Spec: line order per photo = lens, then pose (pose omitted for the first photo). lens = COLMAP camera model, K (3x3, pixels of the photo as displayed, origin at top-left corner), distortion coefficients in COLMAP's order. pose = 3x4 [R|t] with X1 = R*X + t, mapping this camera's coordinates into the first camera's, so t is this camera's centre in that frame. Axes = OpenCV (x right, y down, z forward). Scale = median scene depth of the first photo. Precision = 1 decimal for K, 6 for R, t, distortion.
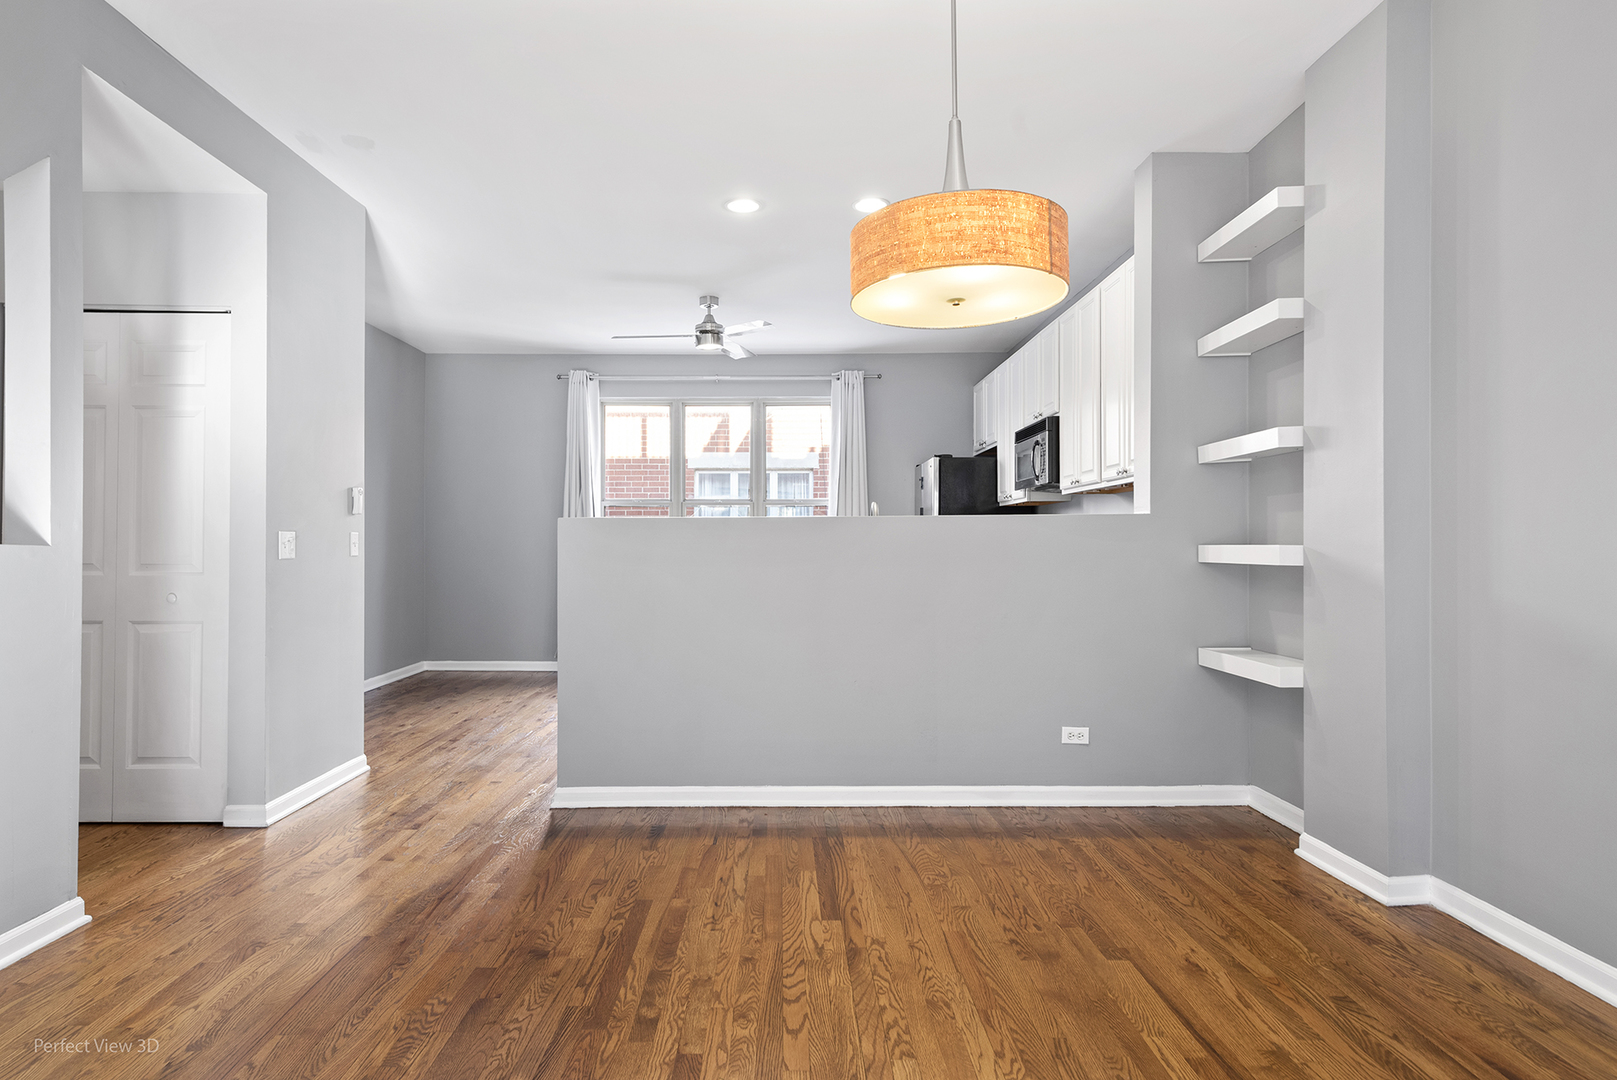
lens RADIAL K [[971.8, 0, 790.5], [0, 971.8, 530.9], [0, 0, 1]] dist [0.003098, -0.002292]
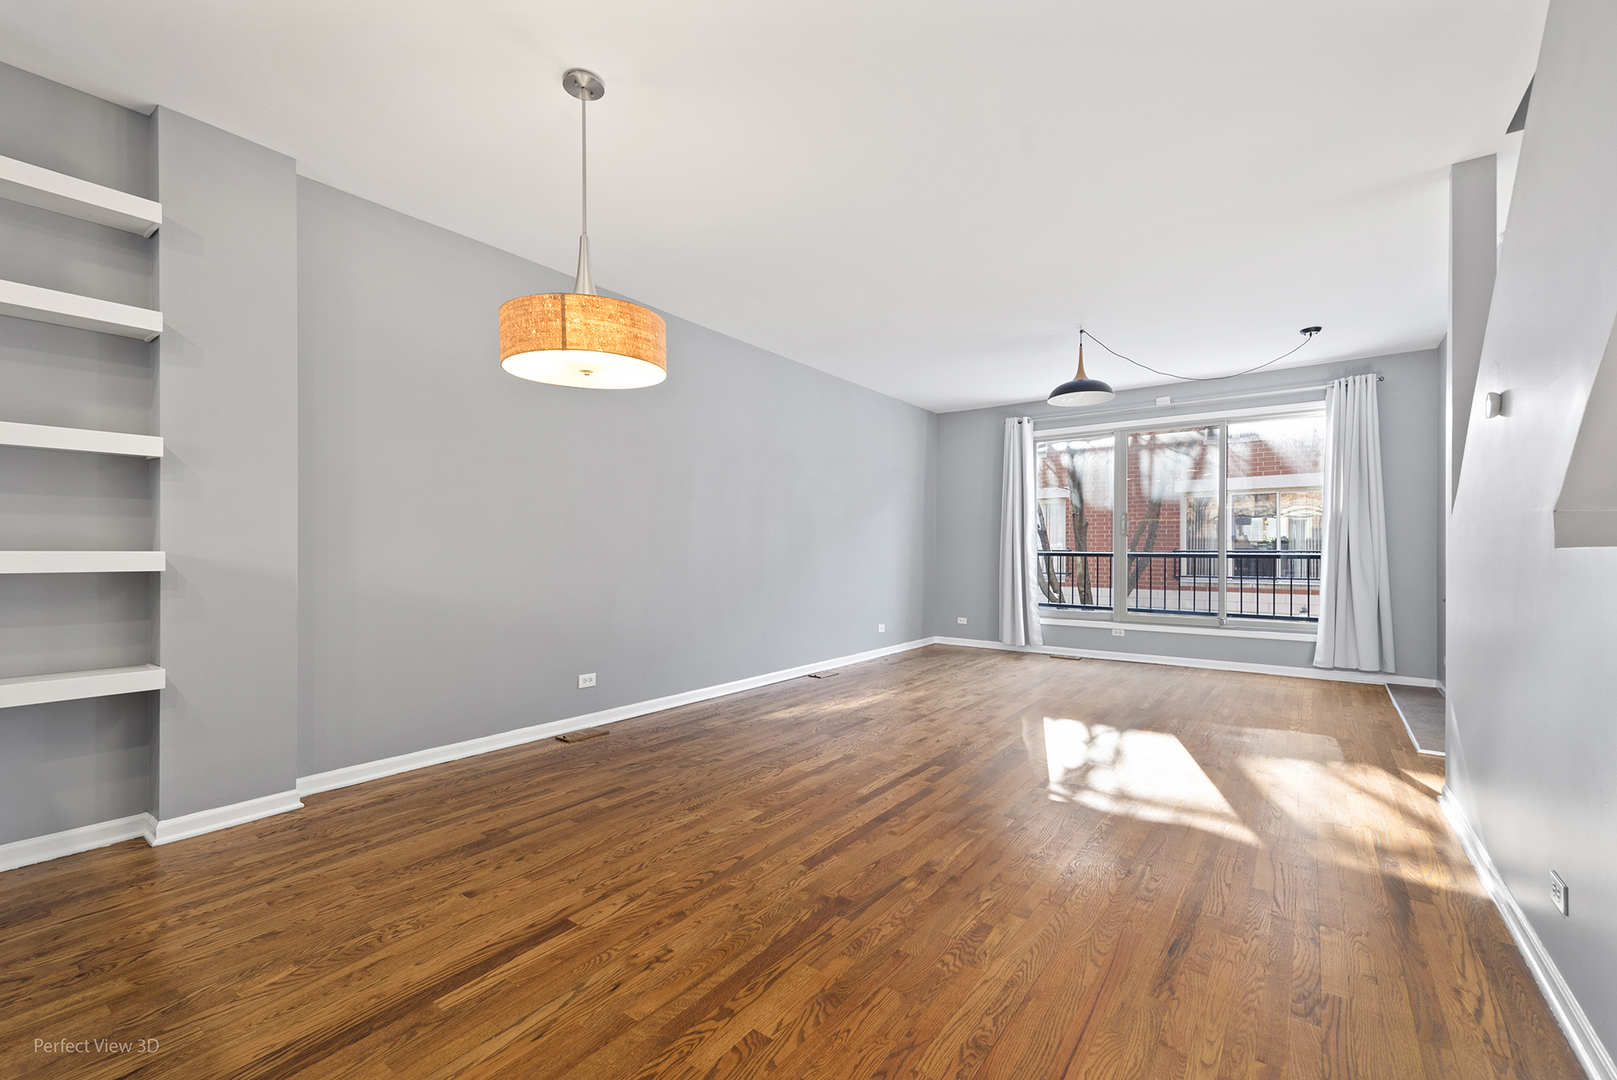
lens RADIAL K [[686.7, 0, 794.7], [0, 686.7, 546.9], [0, 0, 1]] dist [-0.001766, -0.000132]
pose [[-0.814890, 0.003855, 0.579603, -0.336008], [-0.009329, 0.999761, -0.019765, 0.014253], [-0.579541, -0.021513, -0.814659, 0.872311]]
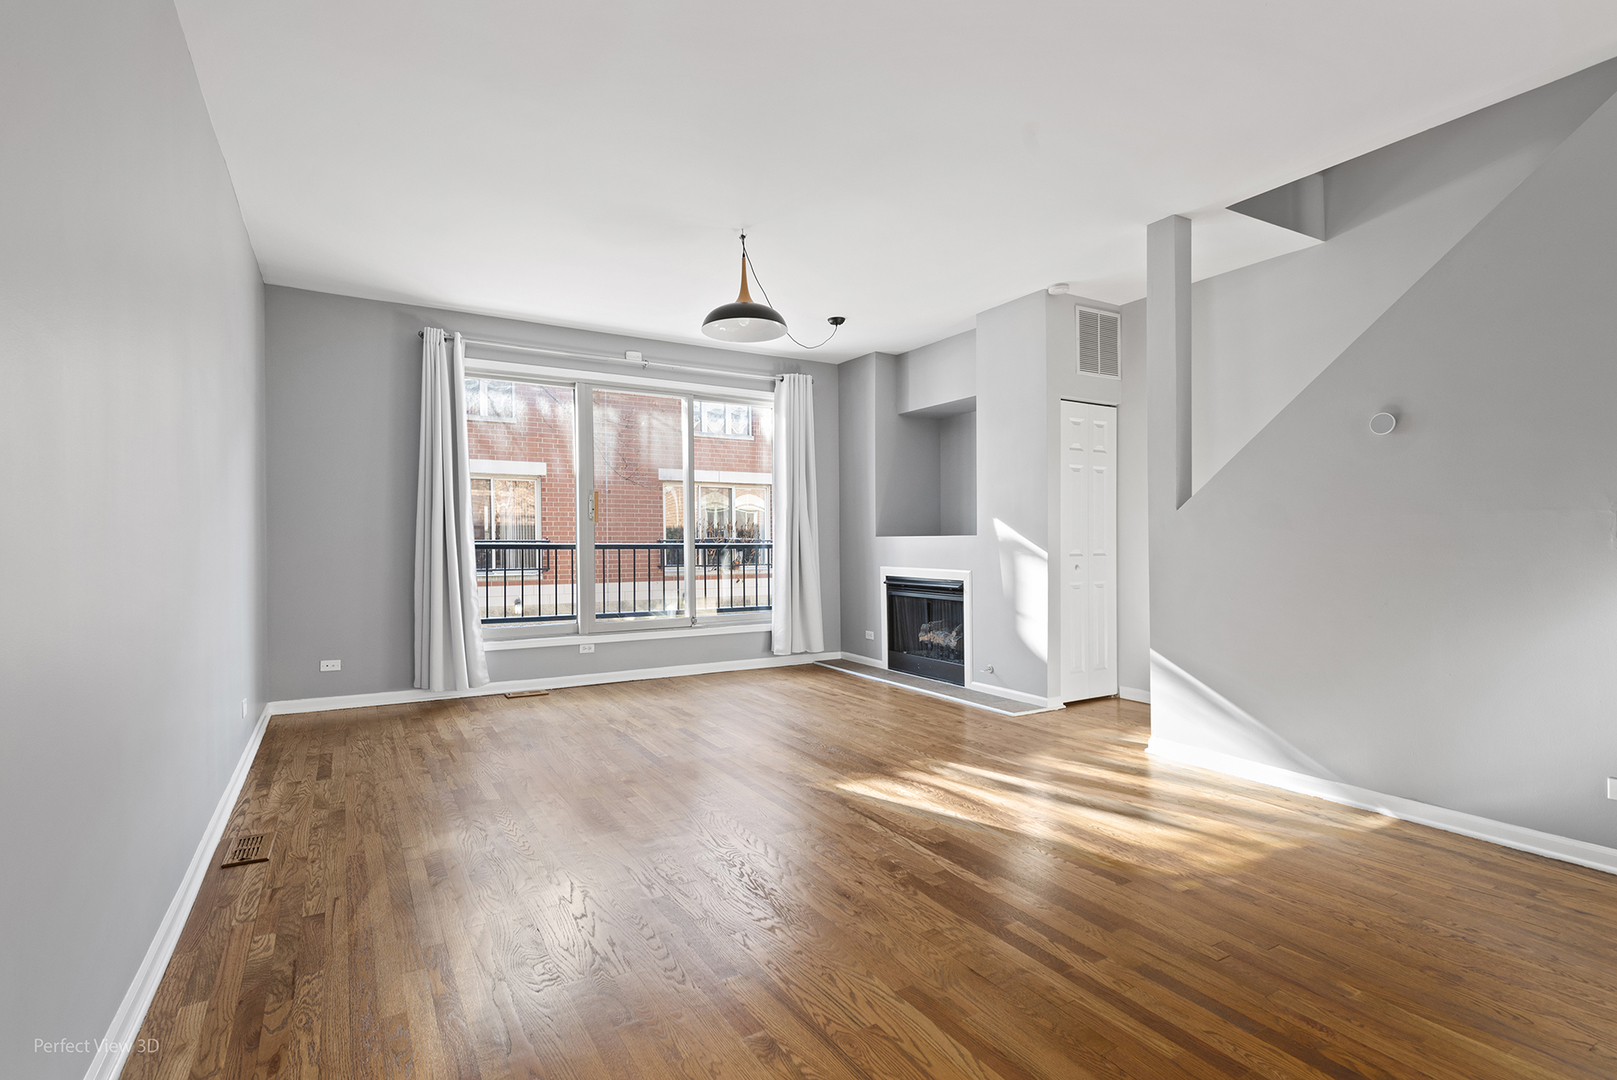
lens RADIAL K [[757.2, 0, 809.4], [0, 757.2, 545.0], [0, 0, 1]] dist [0.005451, -0.000570]
pose [[-0.845384, 0.006268, -0.534123, 0.359586], [0.011859, 0.999905, -0.007037, 0.006172], [0.534028, -0.012283, -0.845378, 0.475782]]
